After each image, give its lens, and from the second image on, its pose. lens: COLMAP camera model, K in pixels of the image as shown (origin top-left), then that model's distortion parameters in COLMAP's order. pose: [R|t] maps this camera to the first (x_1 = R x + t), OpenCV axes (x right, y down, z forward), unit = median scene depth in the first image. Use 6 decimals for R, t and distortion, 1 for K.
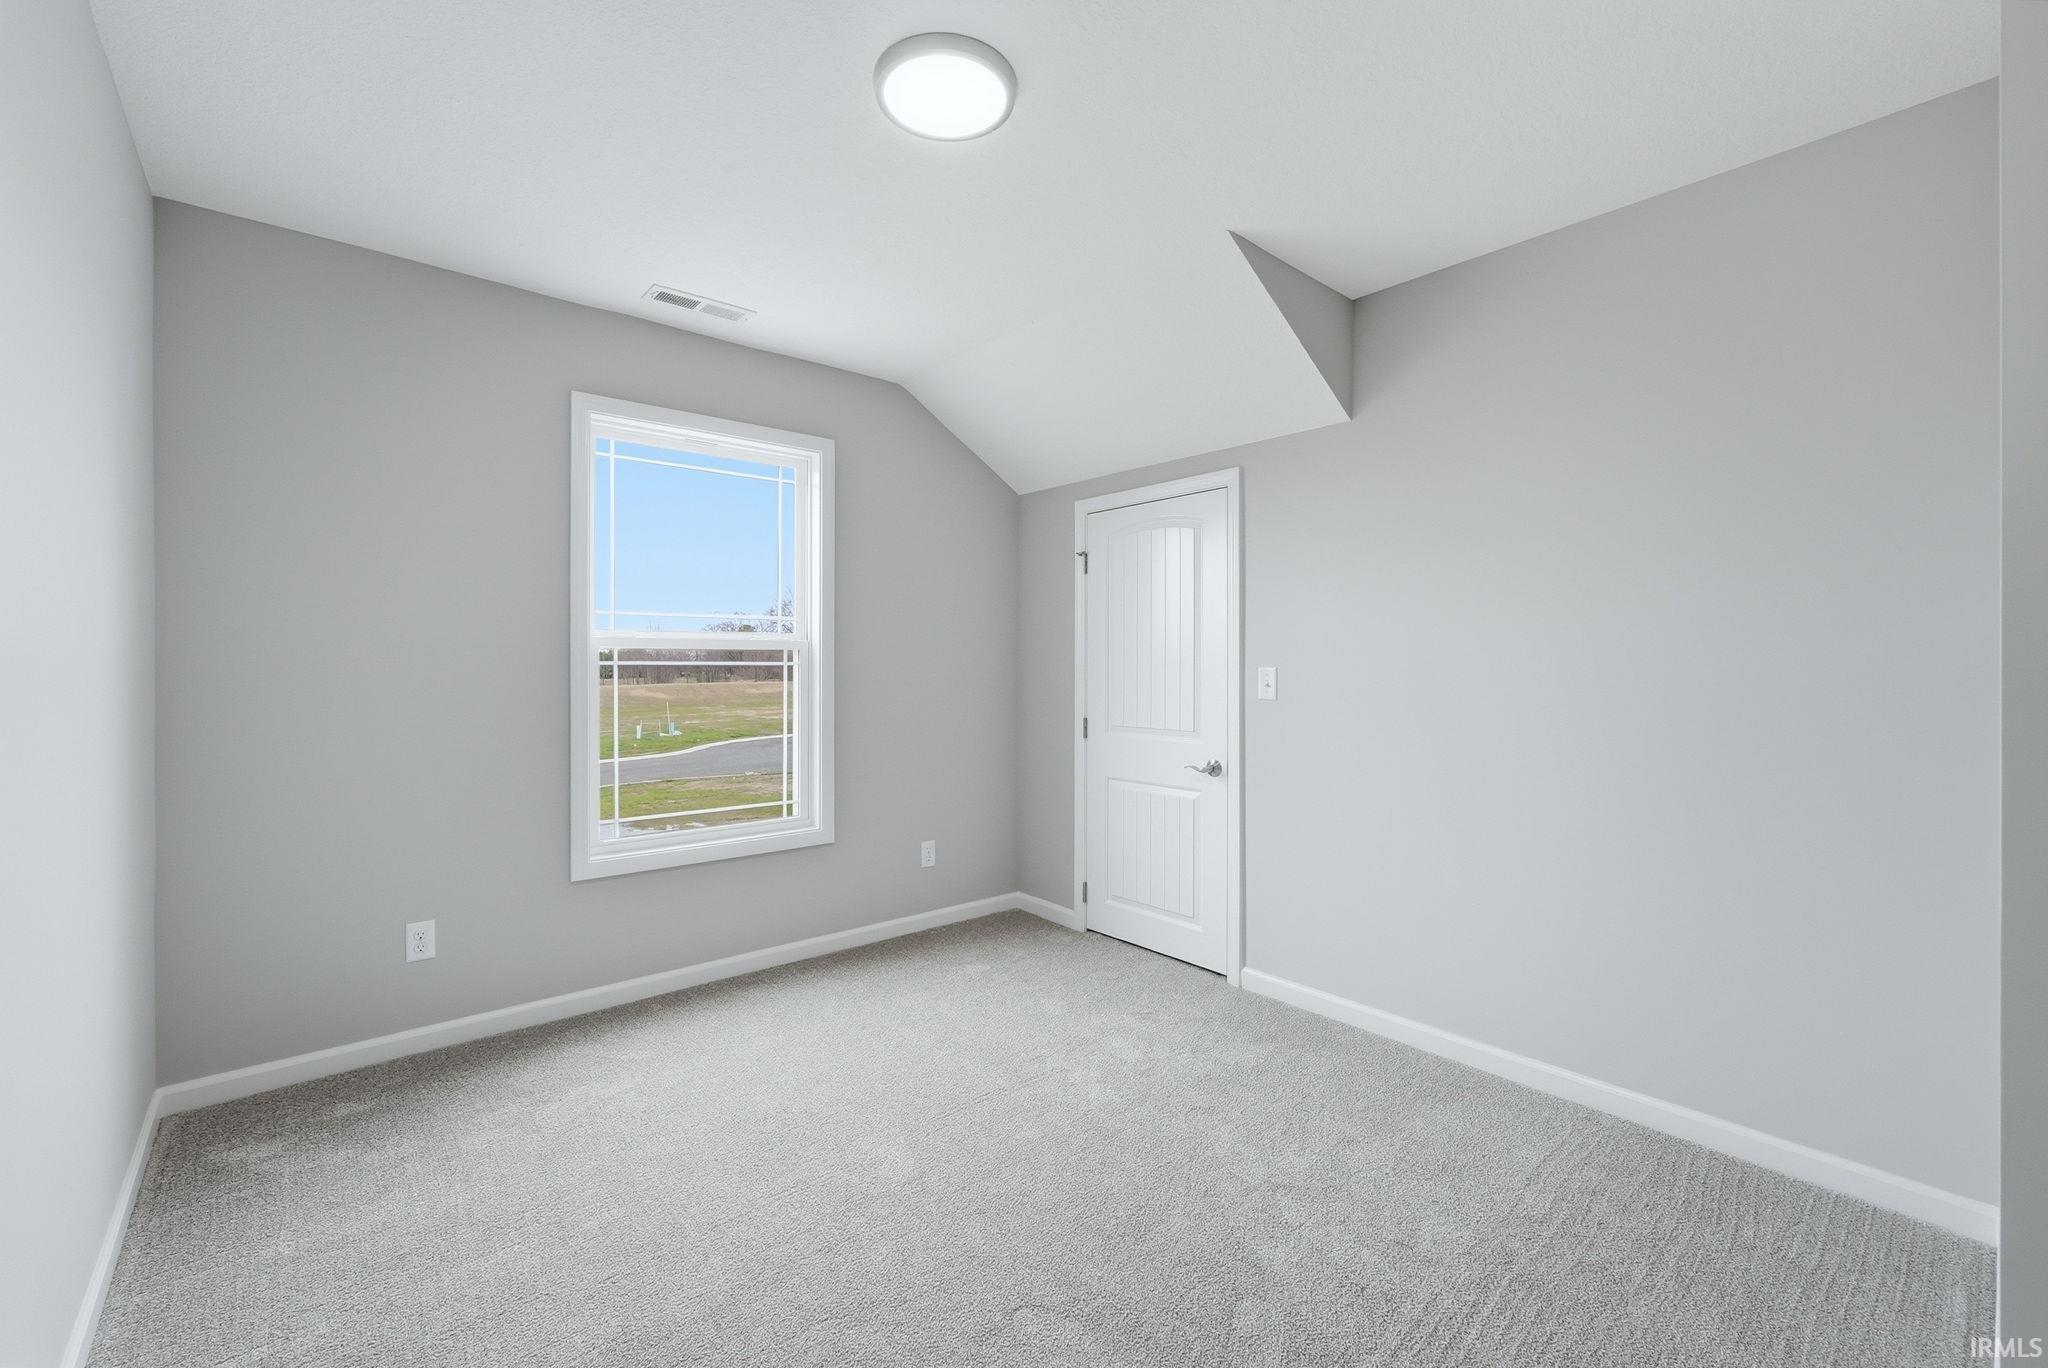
lens RADIAL K [[841.9, 0, 1020.7], [0, 841.9, 682.4], [0, 0, 1]] dist [0.003608, -0.001059]
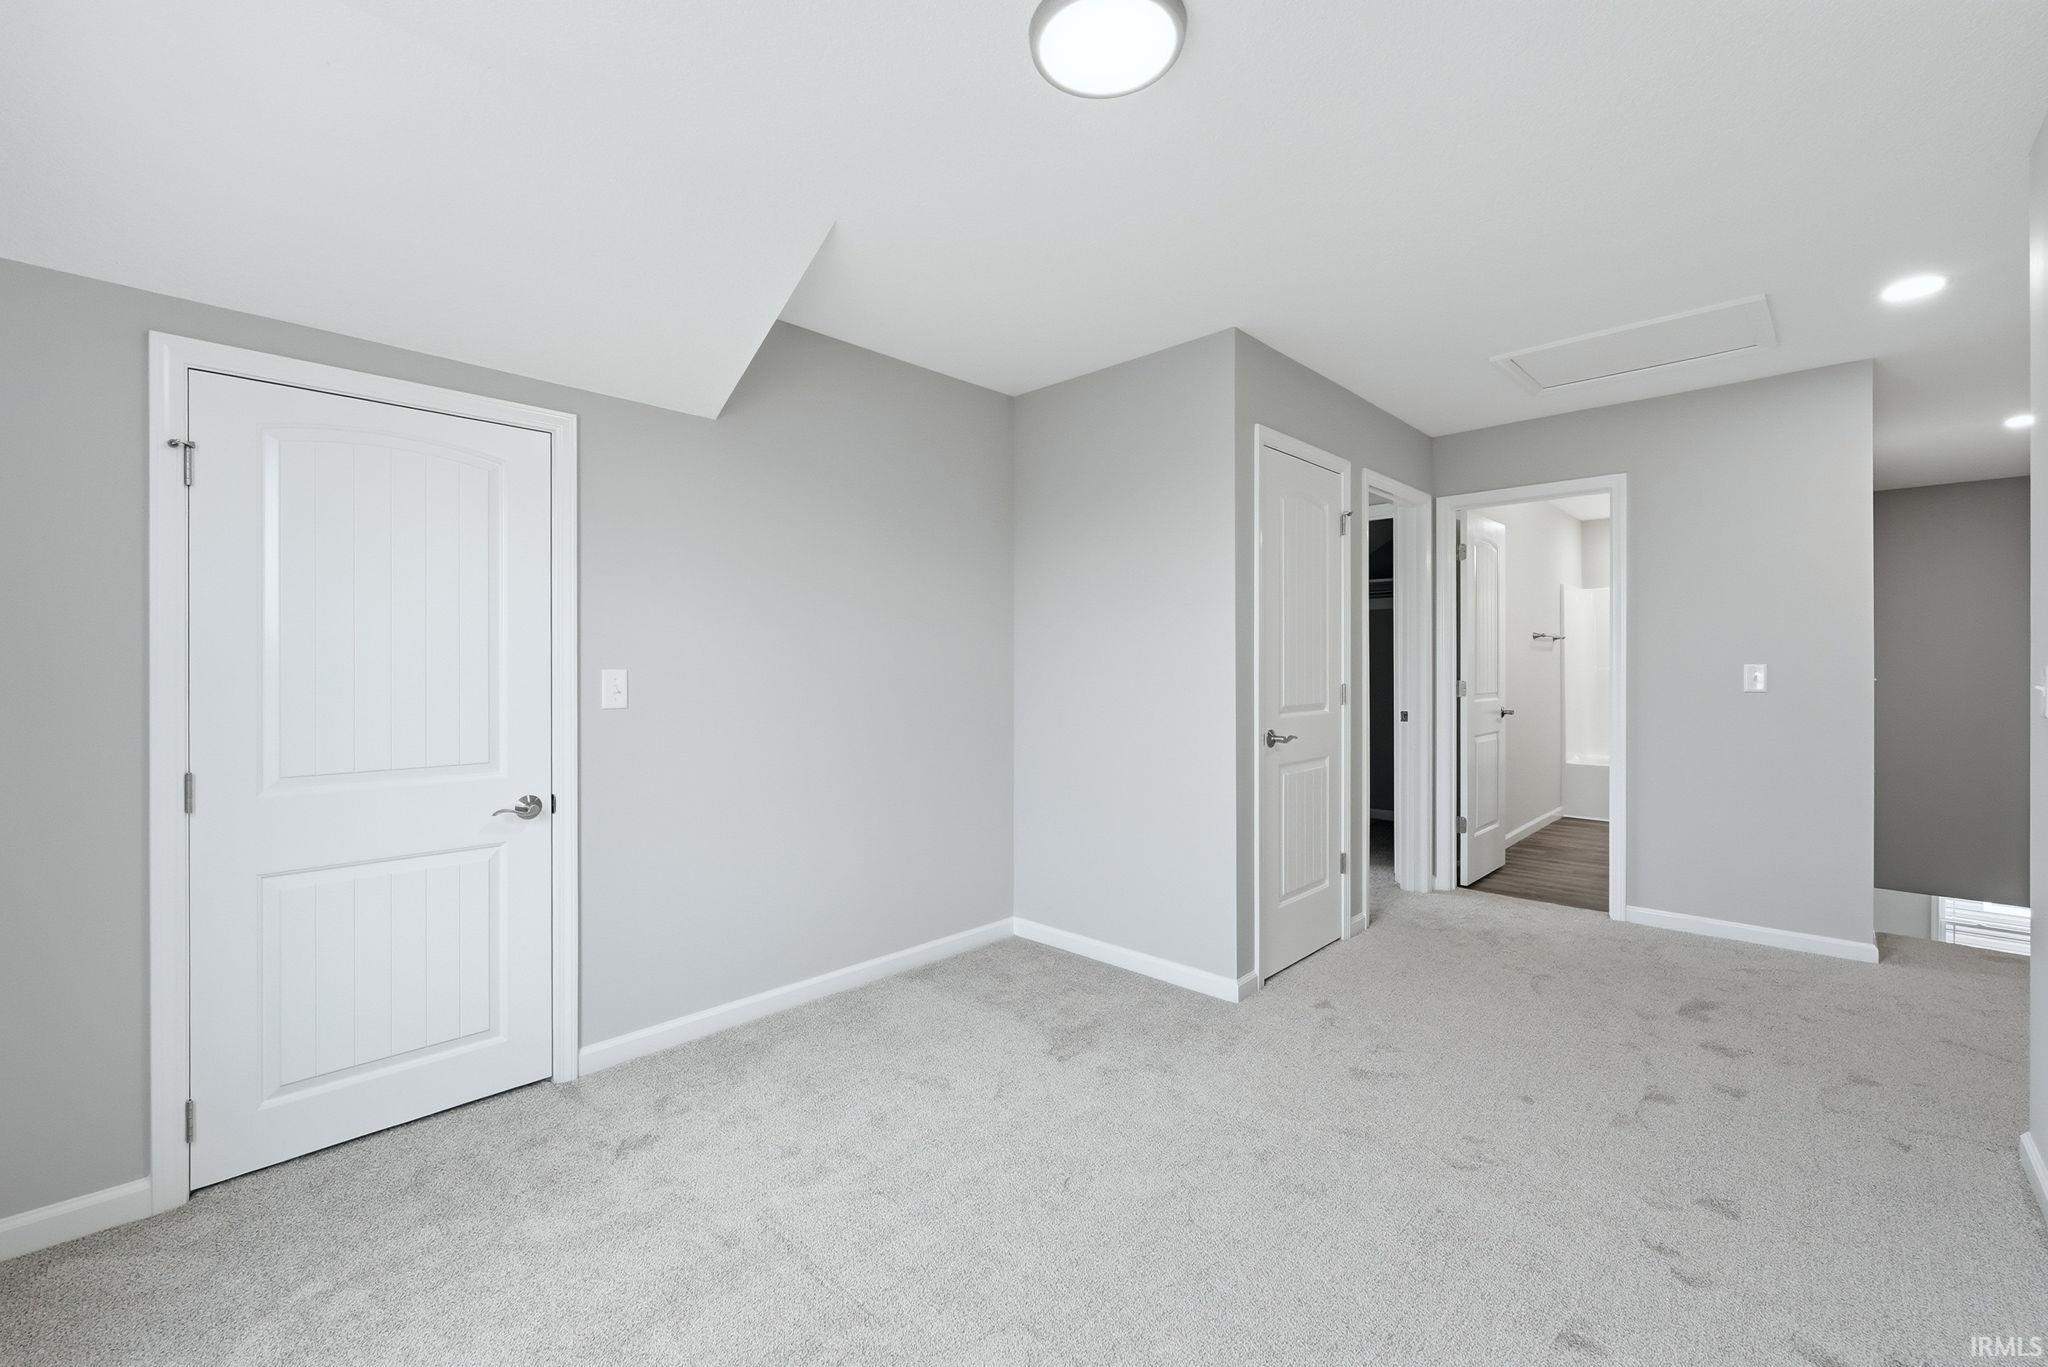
lens RADIAL K [[841.9, 0, 1020.5], [0, 841.9, 670.1], [0, 0, 1]] dist [0.003608, -0.001059]
pose [[-0.089532, -0.012395, 0.995907, -0.530280], [0.015192, 0.999789, 0.013809, -0.021471], [-0.995868, 0.016366, -0.089324, 0.622045]]
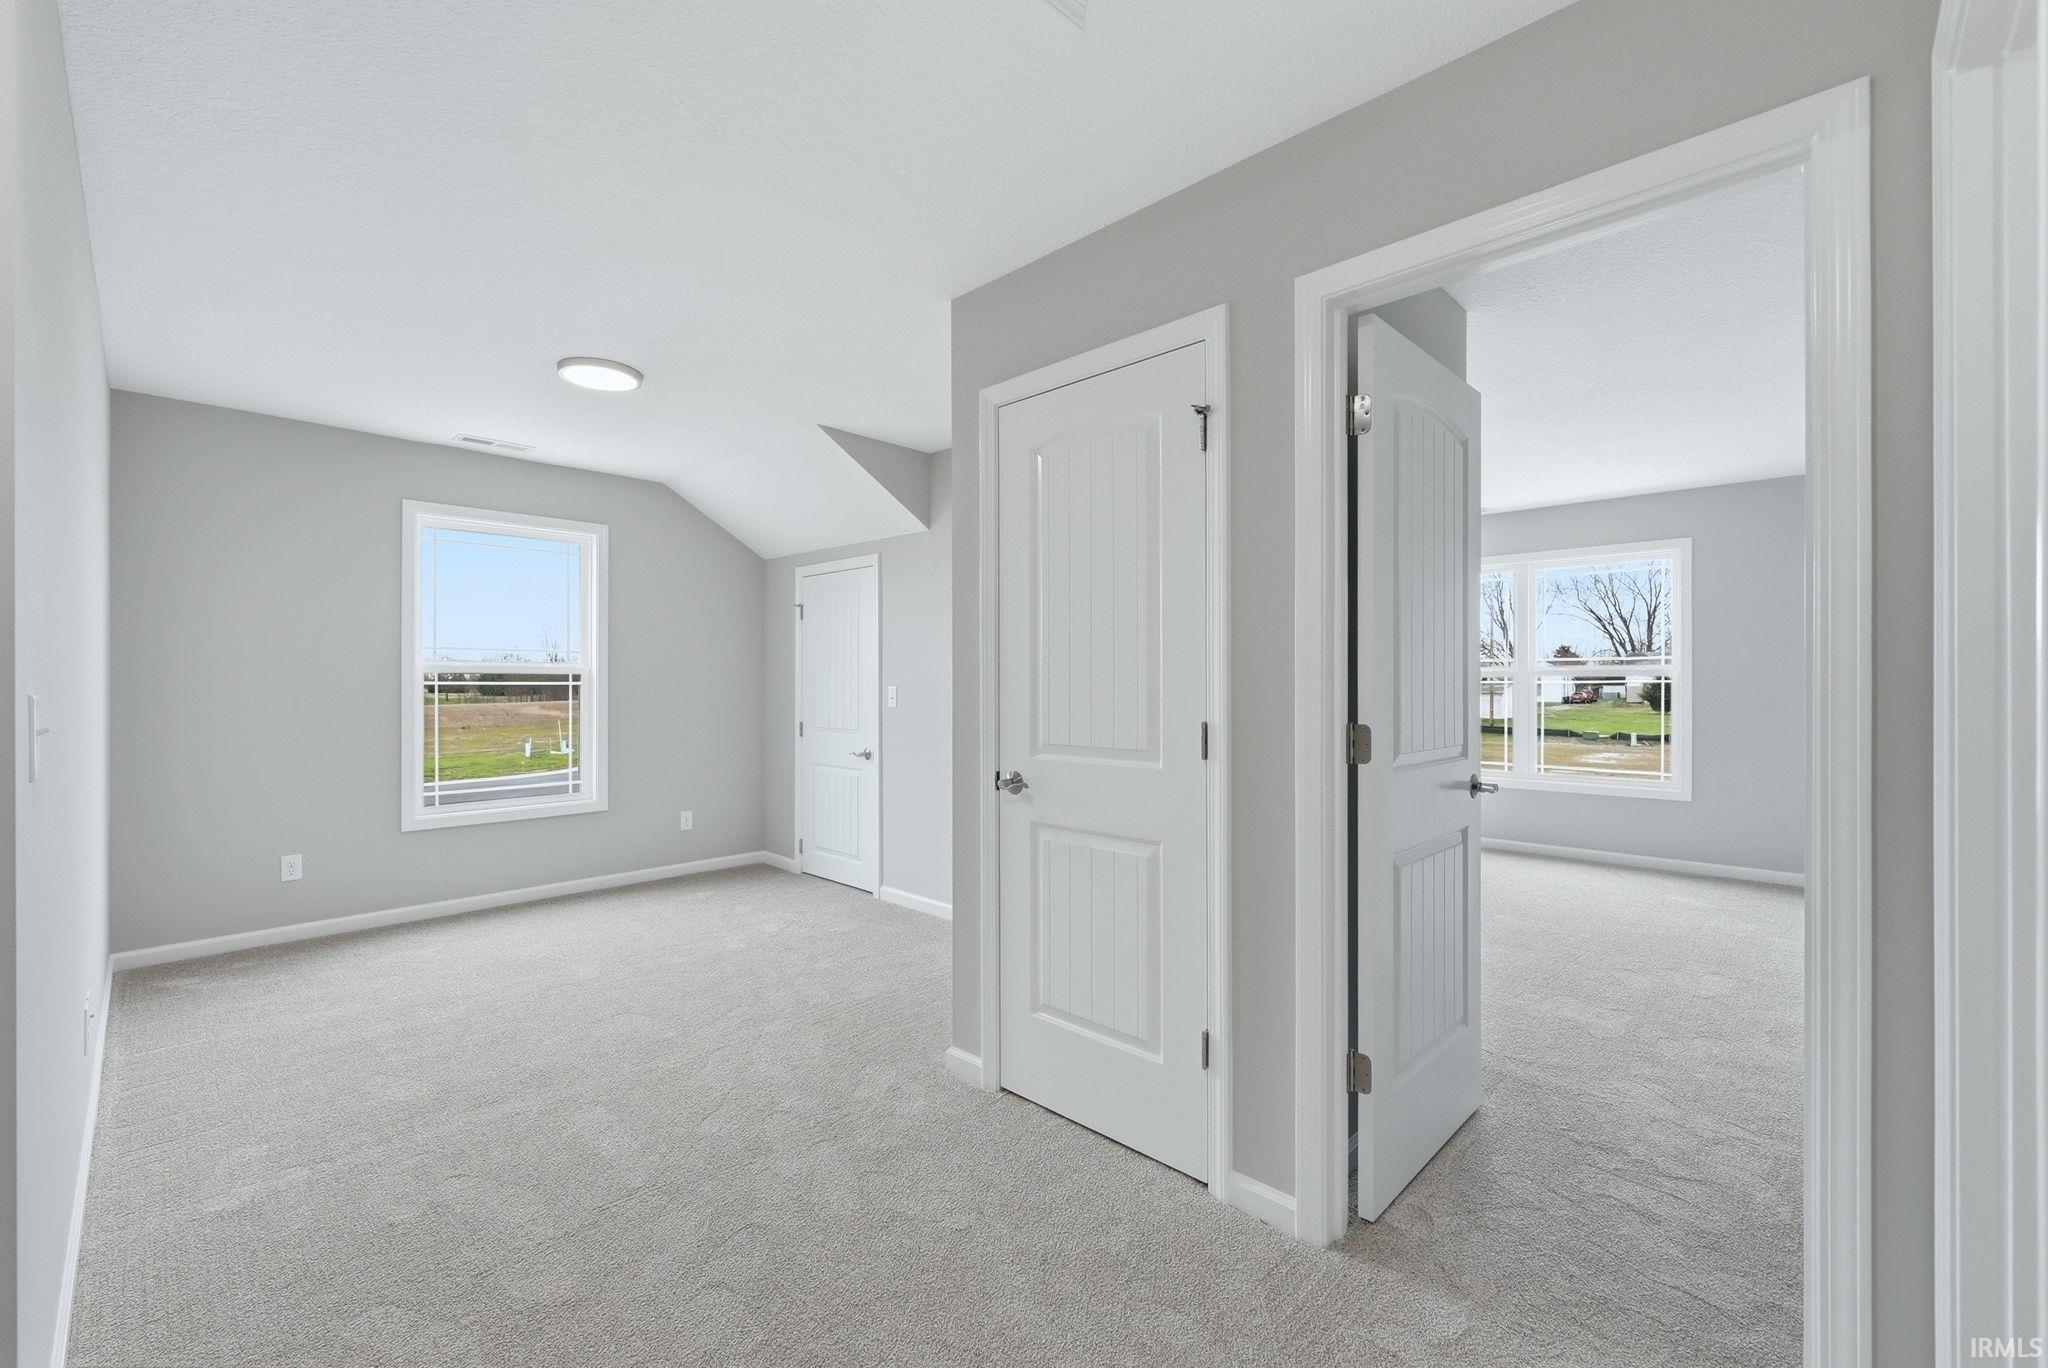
lens RADIAL K [[841.9, 0, 1020.6], [0, 841.9, 695.8], [0, 0, 1]] dist [0.003608, -0.001059]
pose [[0.995515, 0.000000, 0.094601, 0.350626], [0.000495, 0.999986, -0.005212, 0.006400], [-0.094600, 0.005236, 0.995502, -0.495384]]
